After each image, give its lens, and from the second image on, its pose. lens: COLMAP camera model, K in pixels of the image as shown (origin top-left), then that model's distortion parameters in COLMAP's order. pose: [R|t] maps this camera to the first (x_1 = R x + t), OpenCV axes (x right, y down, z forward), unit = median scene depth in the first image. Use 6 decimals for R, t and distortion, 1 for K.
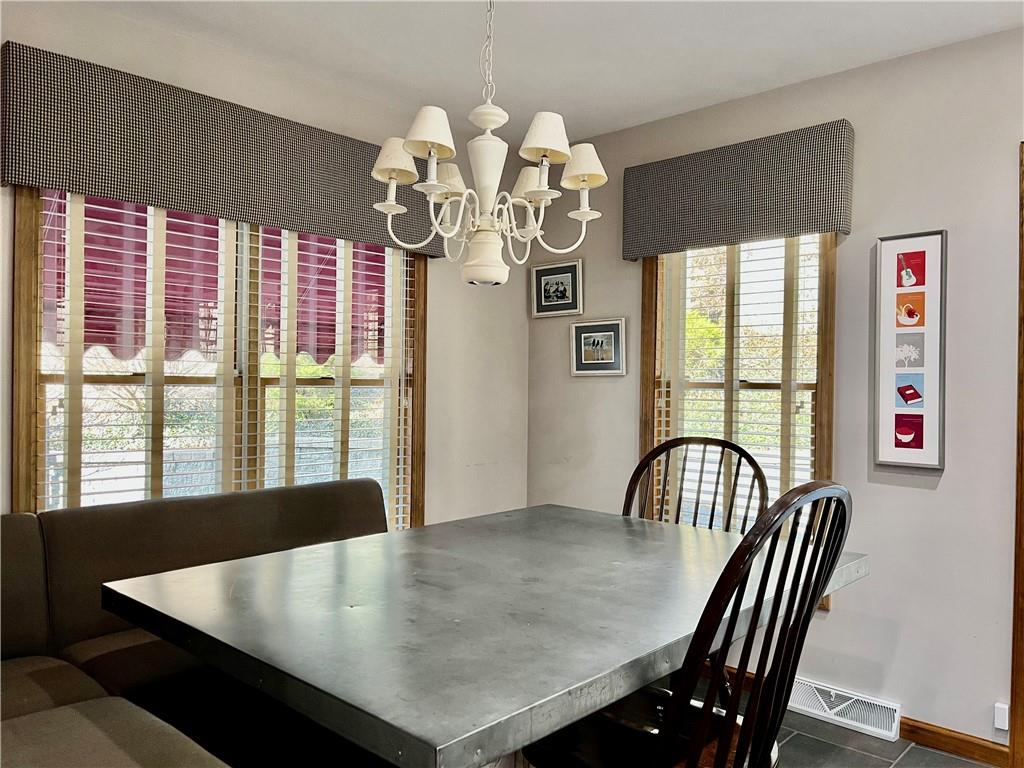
lens RADIAL K [[774.9, 0, 512.0], [0, 774.9, 384.0], [0, 0, 1]] dist [0.041127, -0.008080]
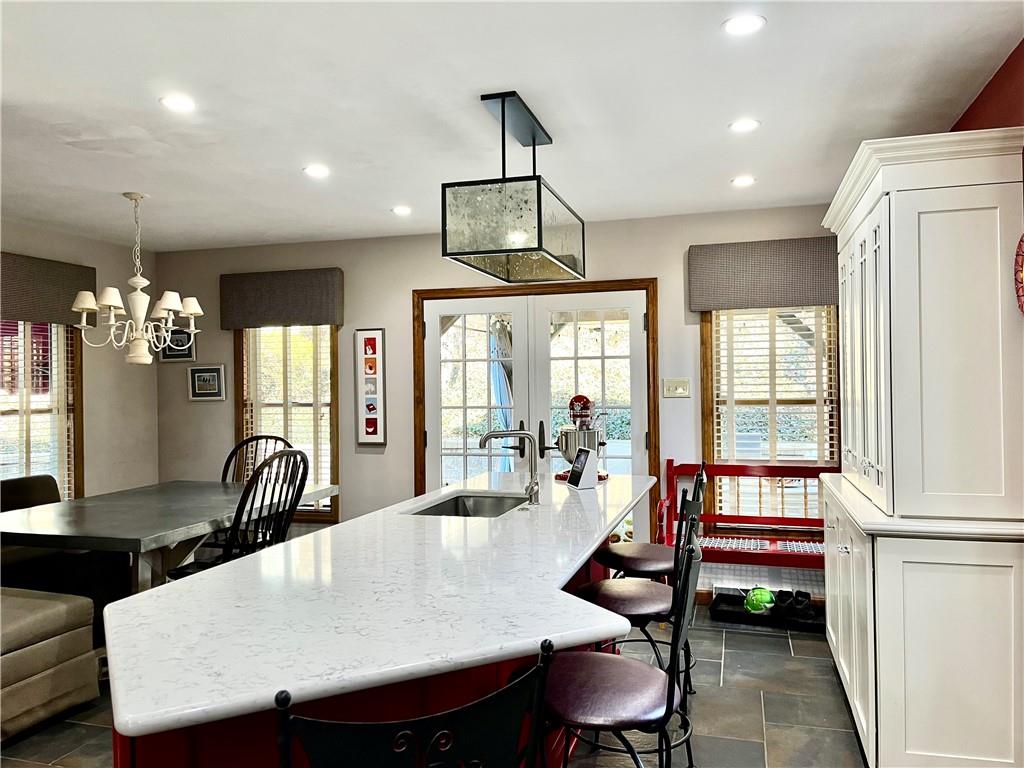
lens RADIAL K [[774.9, 0, 512.0], [0, 774.9, 384.0], [0, 0, 1]] dist [0.041127, -0.008080]
pose [[0.893634, -0.023913, 0.448158, -0.055388], [0.023996, 0.999697, 0.005493, -0.046116], [-0.448154, 0.005846, 0.893937, -0.853625]]
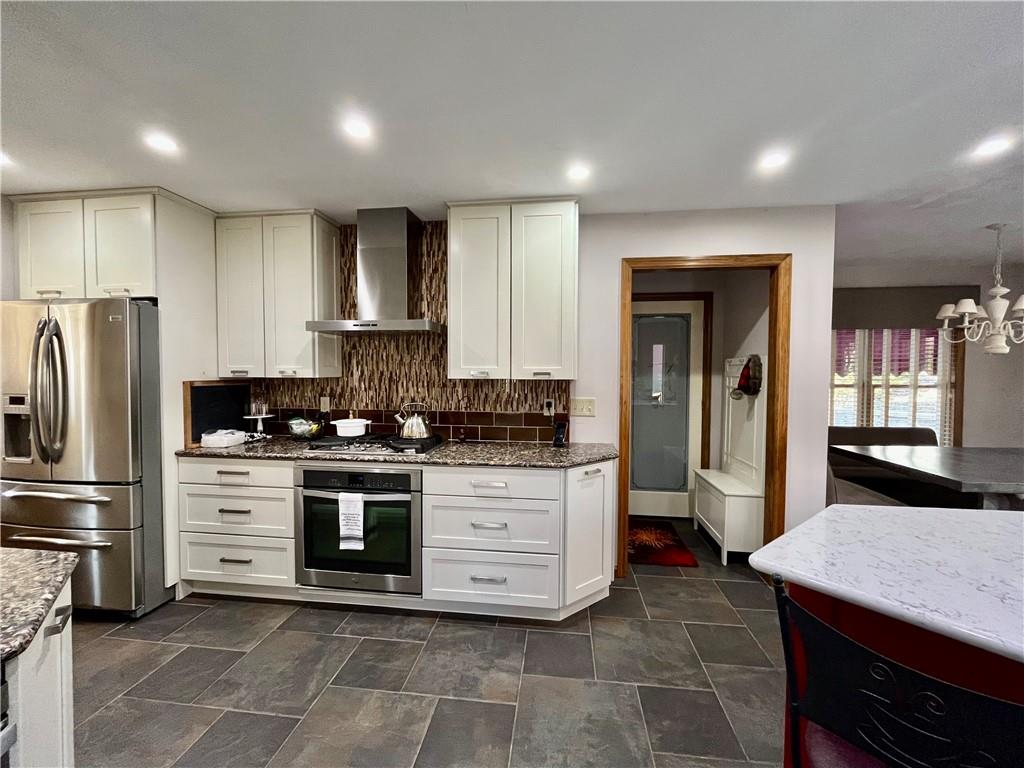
lens RADIAL K [[417.4, 0, 512.0], [0, 417.4, 384.0], [0, 0, 1]] dist [-0.002023, -0.000320]
pose [[0.588122, 0.013469, -0.808660, 0.099009], [0.003857, 0.999803, 0.019458, -0.042416], [0.808763, -0.014562, 0.587955, -0.806172]]
